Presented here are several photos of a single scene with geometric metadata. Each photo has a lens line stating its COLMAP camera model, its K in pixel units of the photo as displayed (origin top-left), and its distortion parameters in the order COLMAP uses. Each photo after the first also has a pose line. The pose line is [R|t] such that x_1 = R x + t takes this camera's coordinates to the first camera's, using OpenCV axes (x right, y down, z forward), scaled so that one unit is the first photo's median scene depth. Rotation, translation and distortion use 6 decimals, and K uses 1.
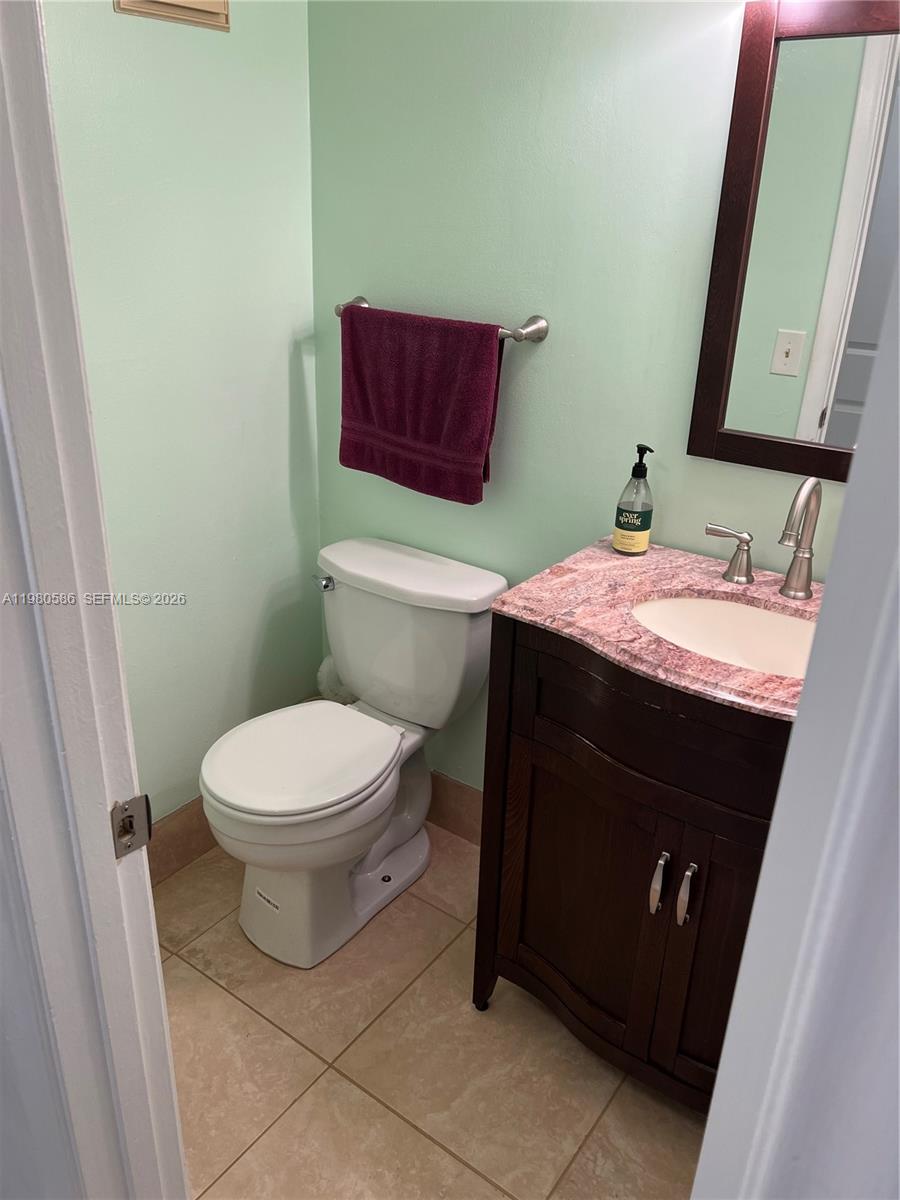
lens RADIAL K [[910.1, 0, 449.8], [0, 910.1, 595.8], [0, 0, 1]] dist [0.031843, -0.029191]
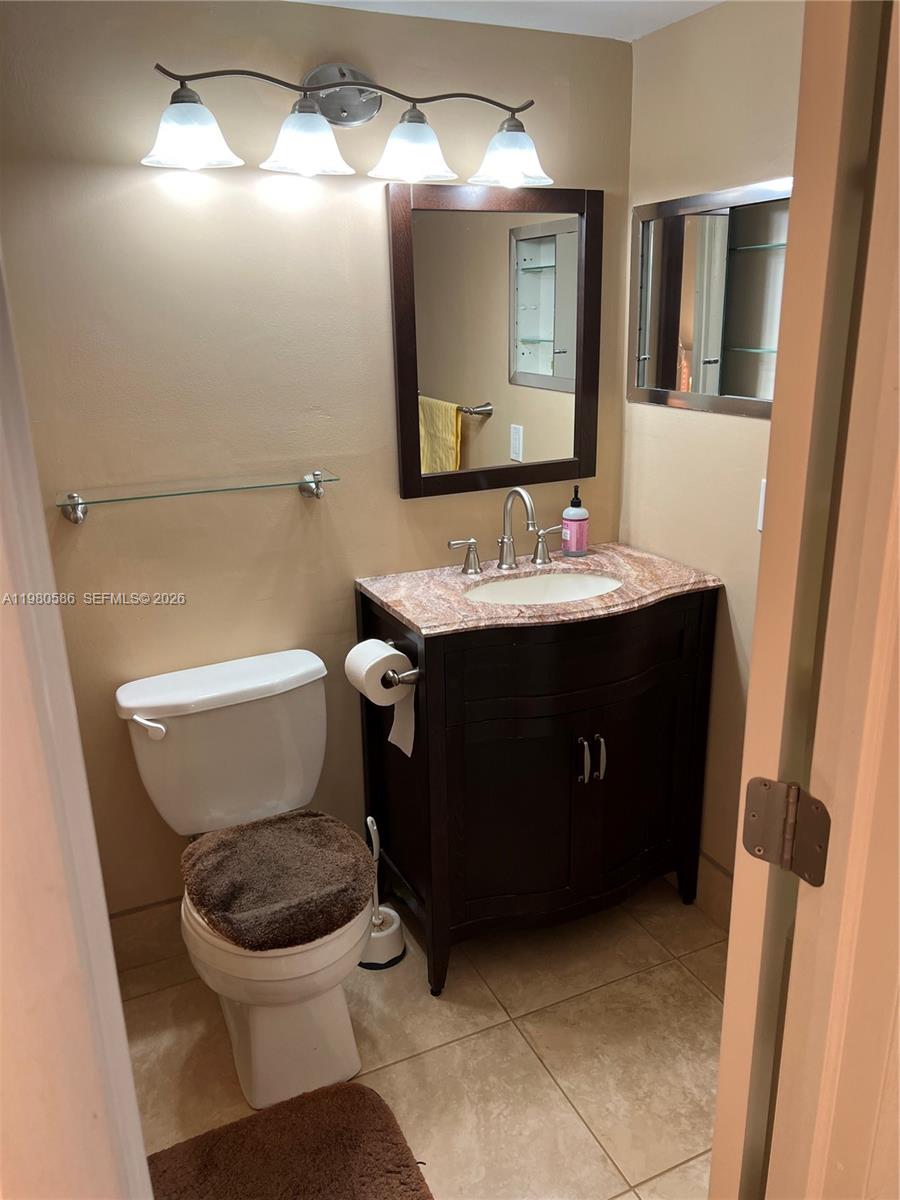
lens RADIAL K [[910.1, 0, 453.3], [0, 910.1, 601.2], [0, 0, 1]] dist [0.031843, -0.029191]
pose [[0.486147, -0.277159, 0.828761, -1.000807], [0.367132, 0.925395, 0.094118, -0.135556], [-0.793016, 0.258510, 0.551632, 0.280846]]
